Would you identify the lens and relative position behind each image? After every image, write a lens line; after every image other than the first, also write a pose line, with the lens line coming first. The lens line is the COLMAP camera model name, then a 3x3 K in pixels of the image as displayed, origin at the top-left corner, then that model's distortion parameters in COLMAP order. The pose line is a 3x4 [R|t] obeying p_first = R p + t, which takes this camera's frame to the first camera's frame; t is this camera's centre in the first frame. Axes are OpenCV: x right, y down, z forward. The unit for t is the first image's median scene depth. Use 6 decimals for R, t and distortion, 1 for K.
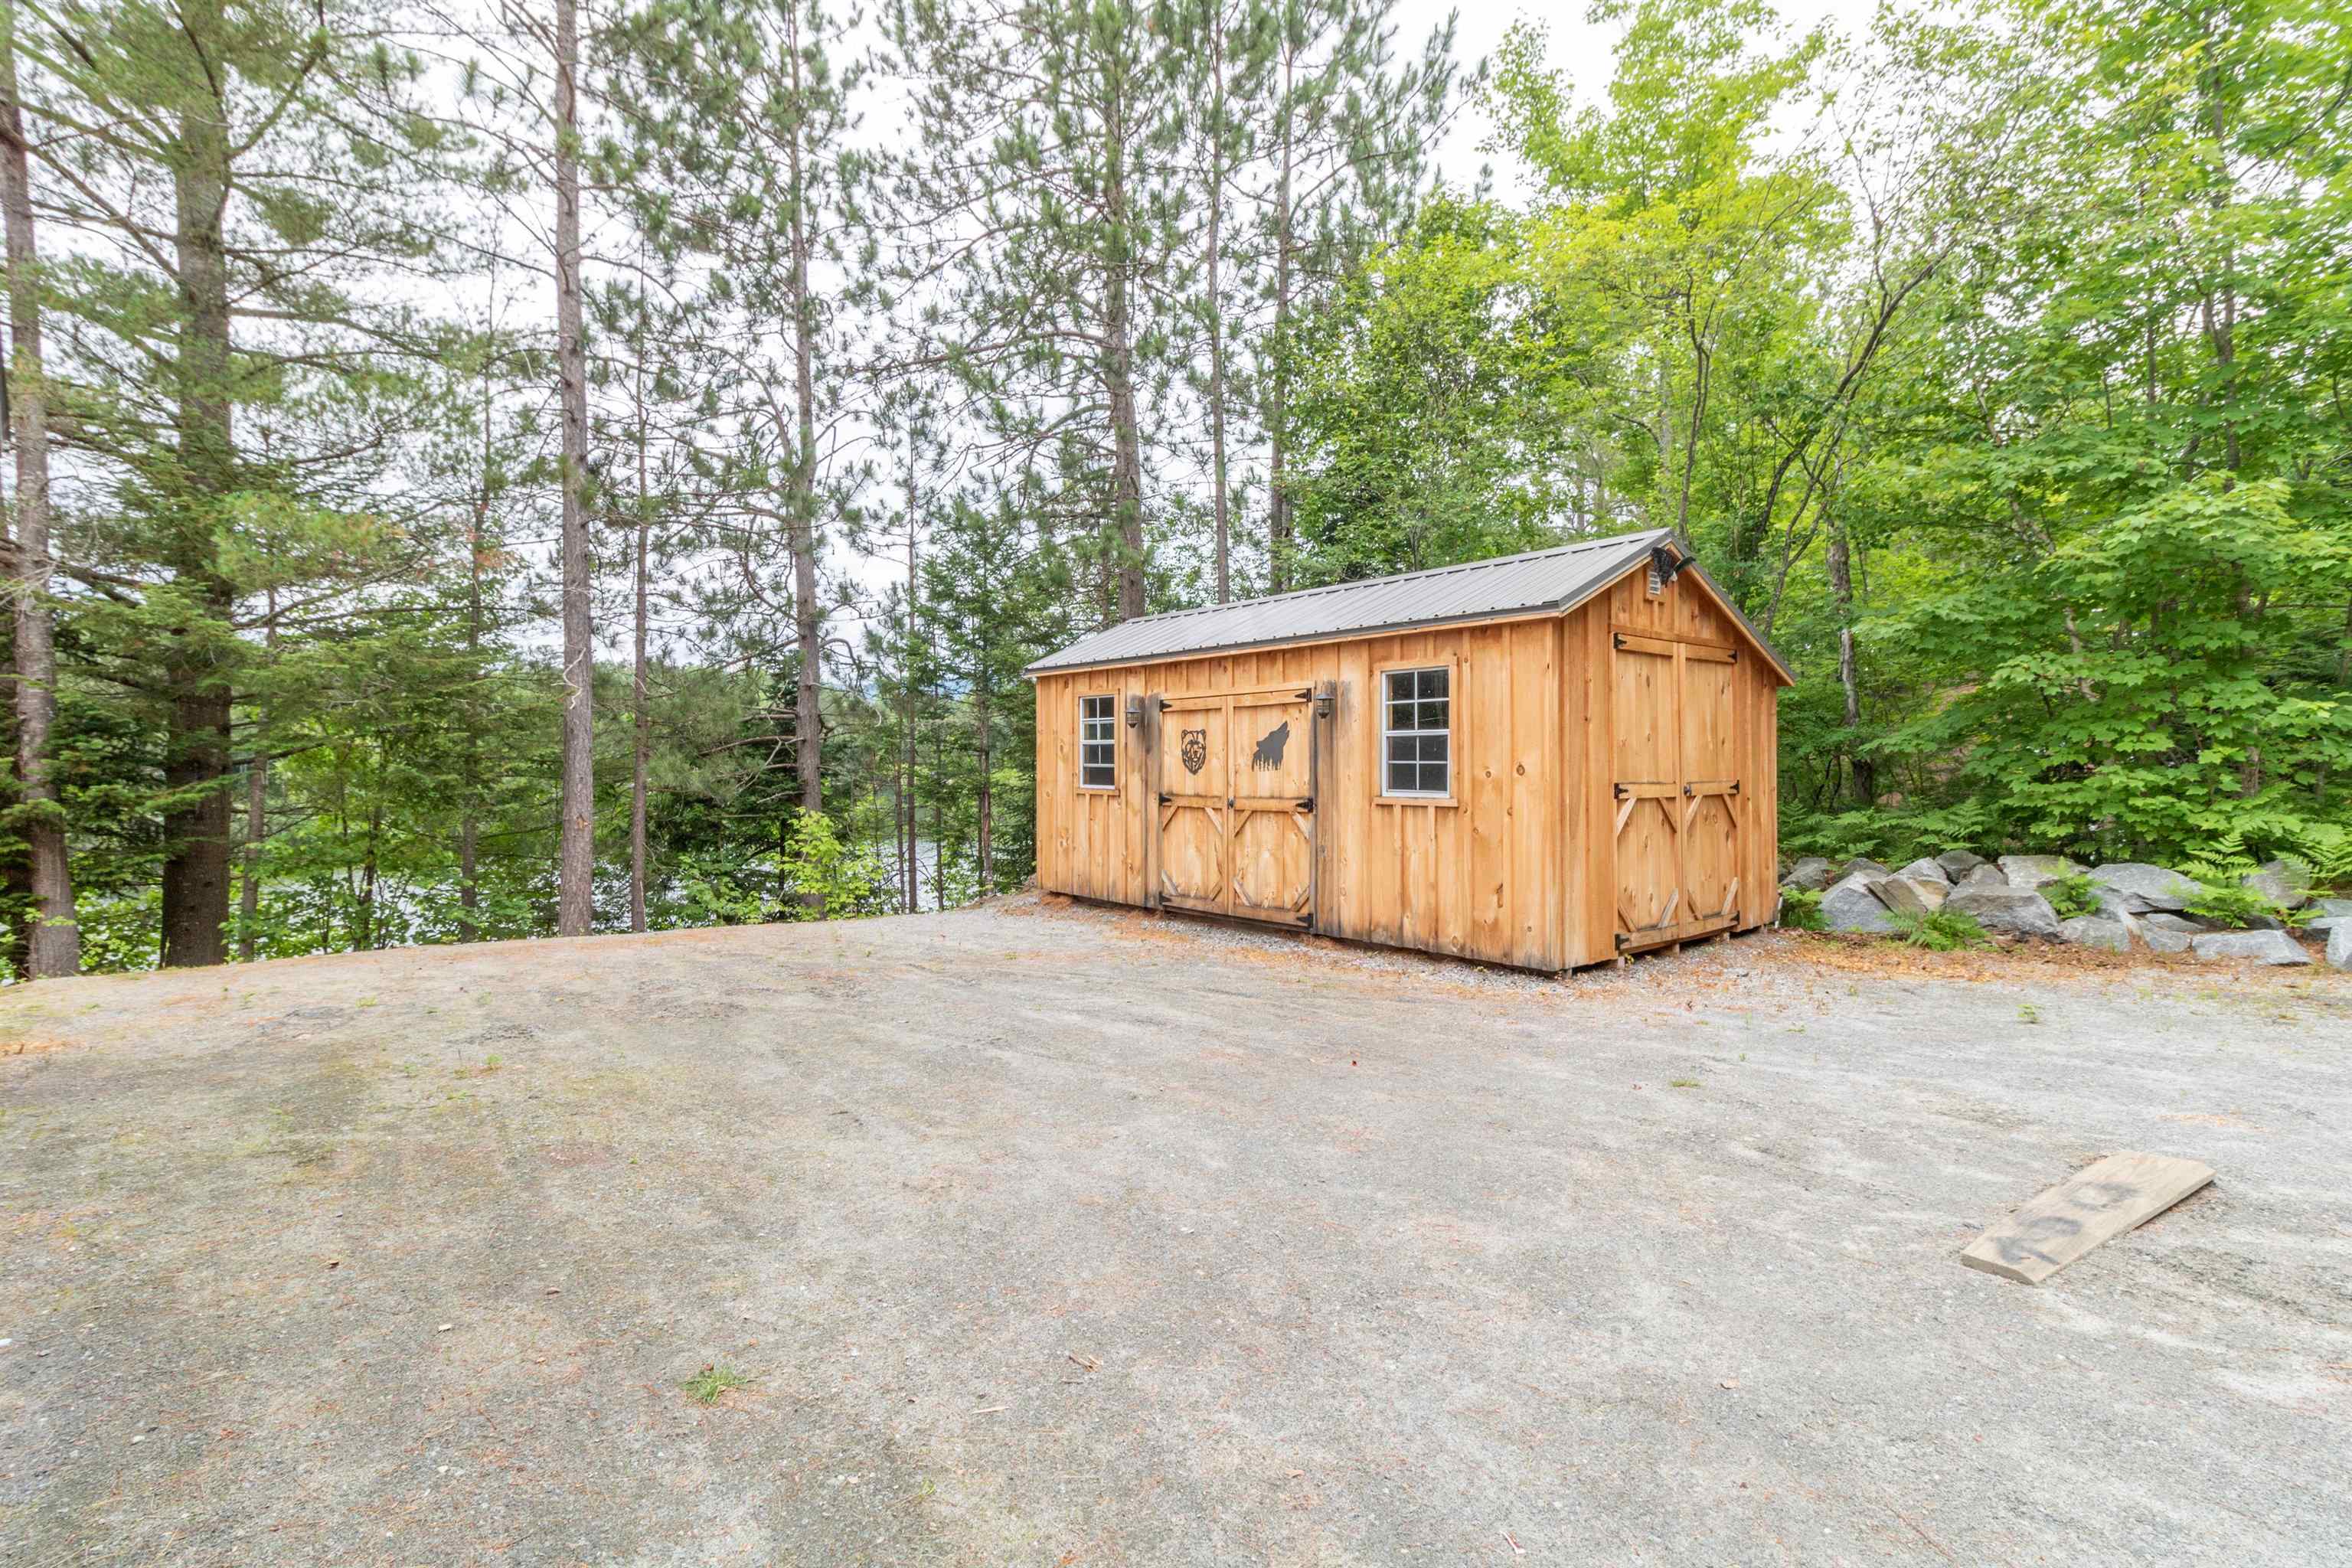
lens RADIAL K [[1094.4, 0, 1179.6], [0, 1094.4, 768.9], [0, 0, 1]] dist [0.016461, -0.001762]
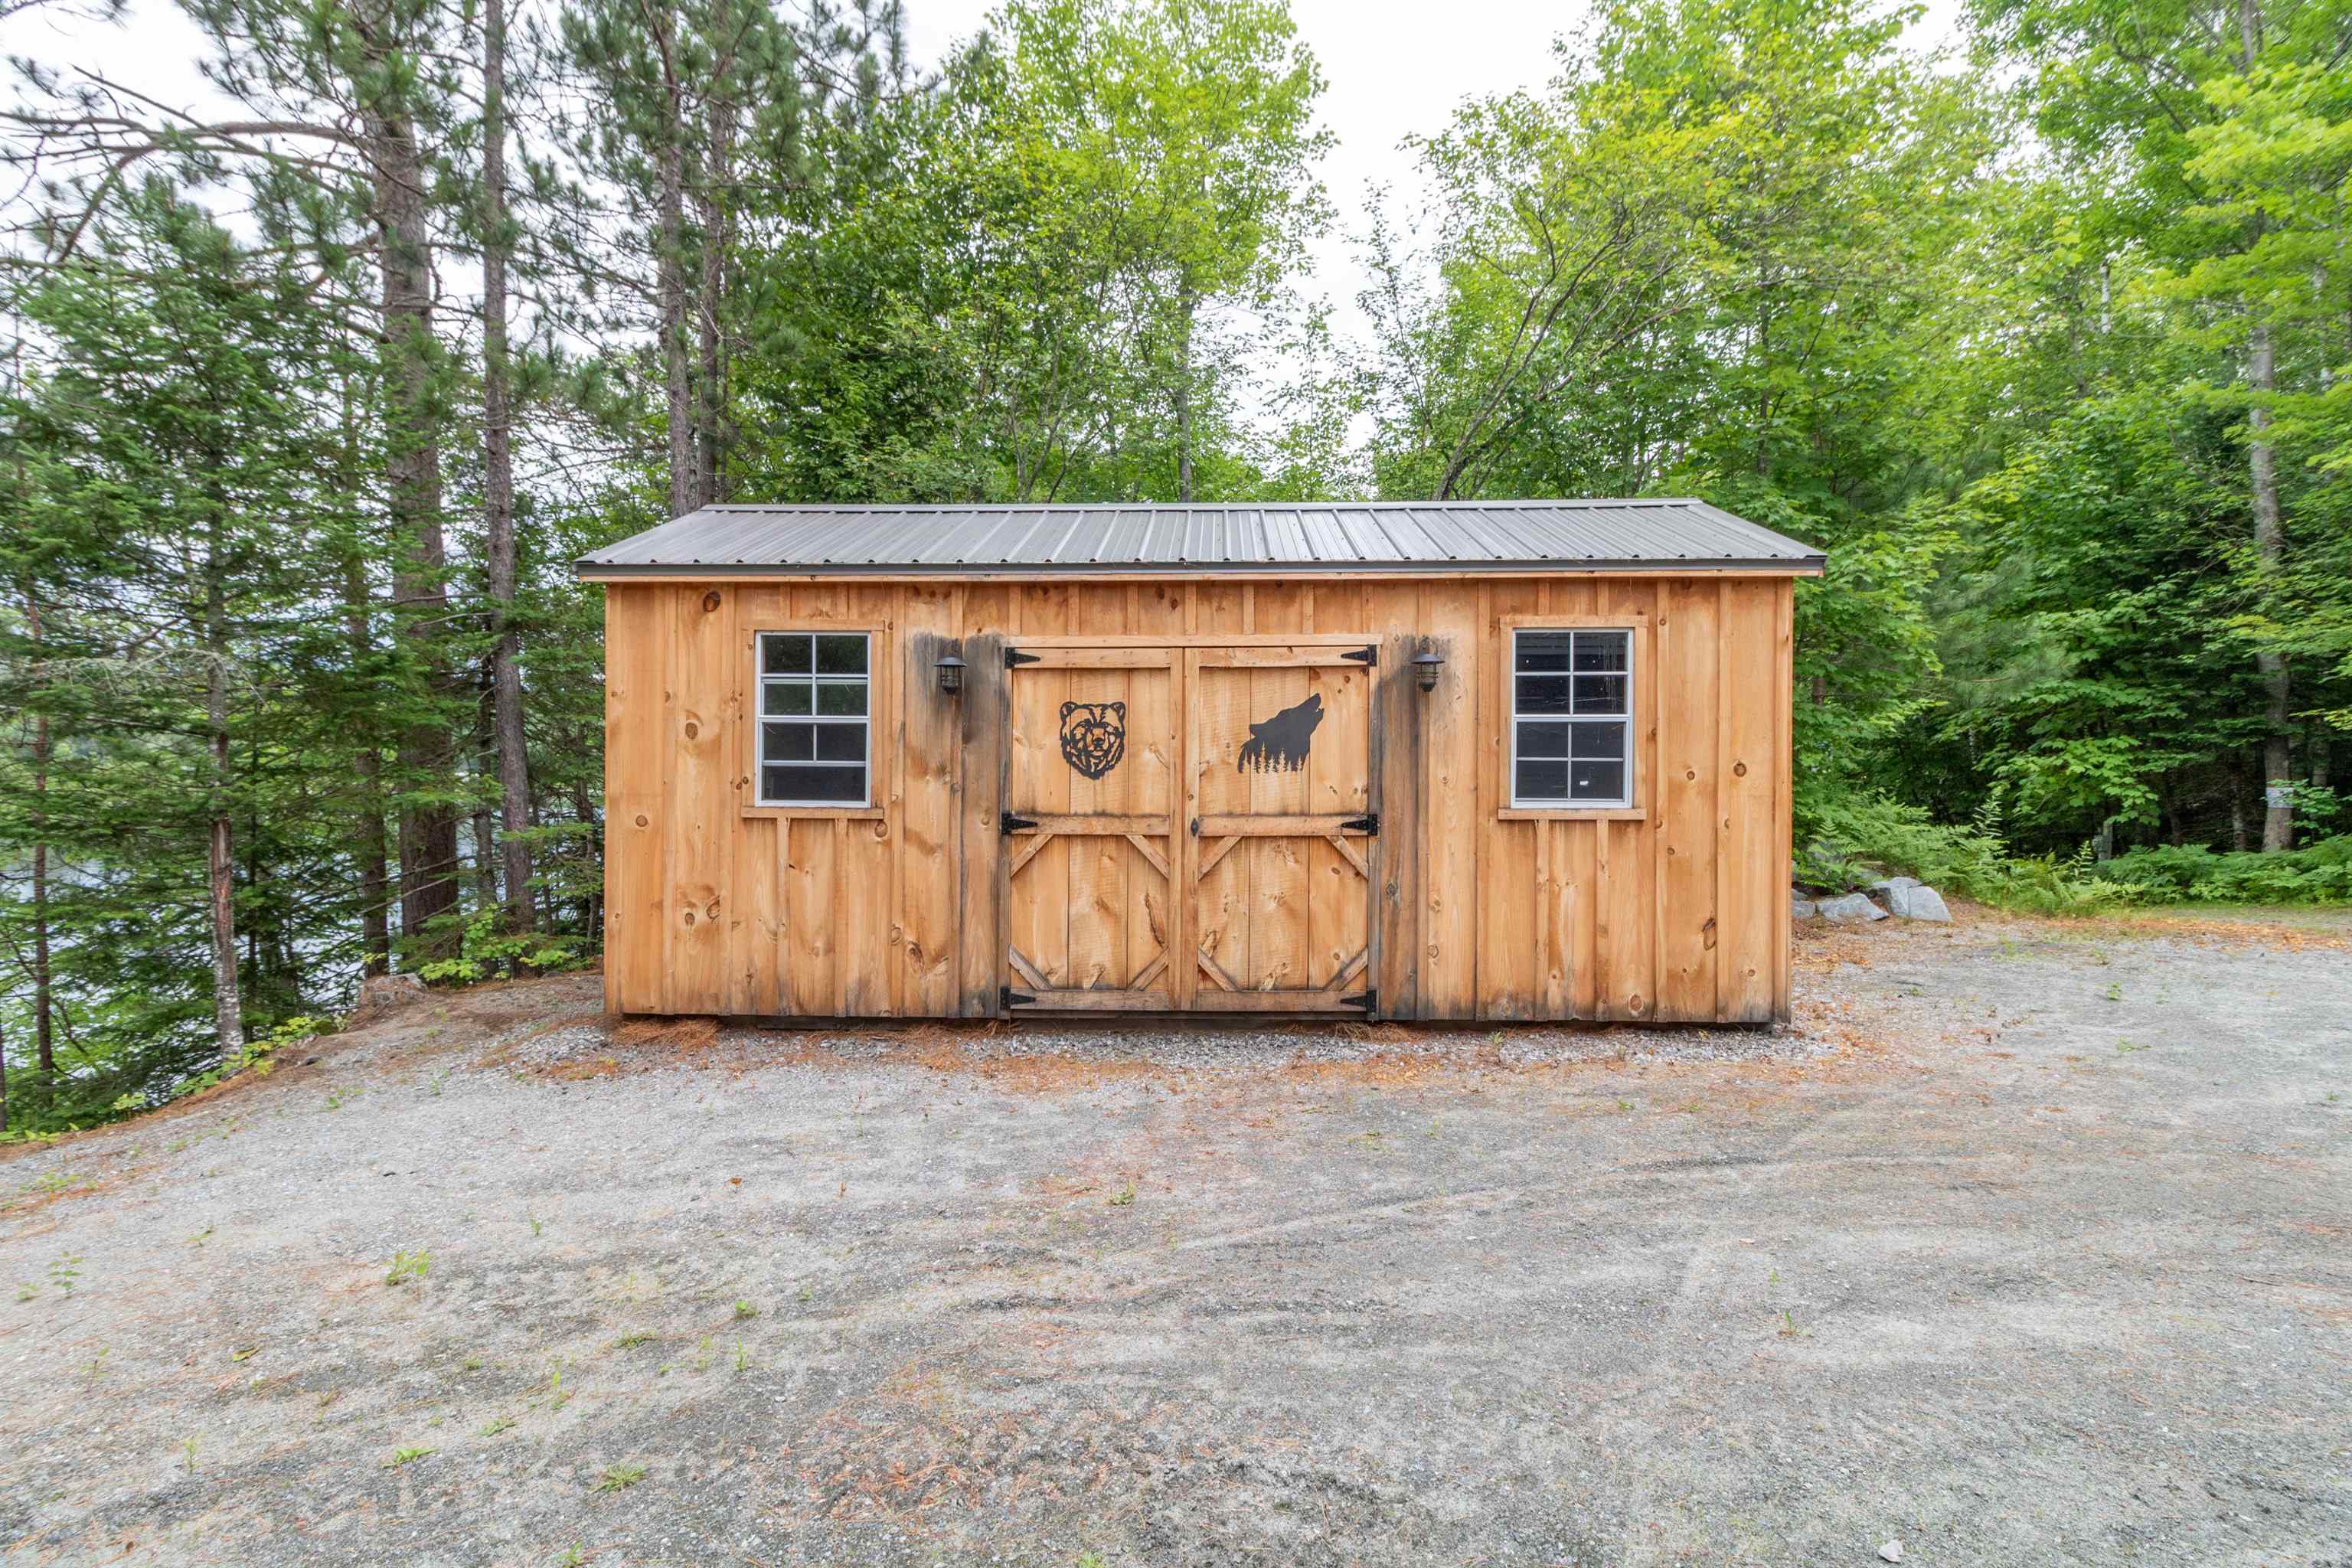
lens RADIAL K [[1090.3, 0, 1175.7], [0, 1090.3, 785.0], [0, 0, 1]] dist [0.008530, 0.000028]
pose [[0.662934, -0.001944, 0.748676, -0.433278], [0.001637, 0.999998, 0.001147, 0.008387], [-0.748676, 0.000465, 0.662935, 0.638348]]
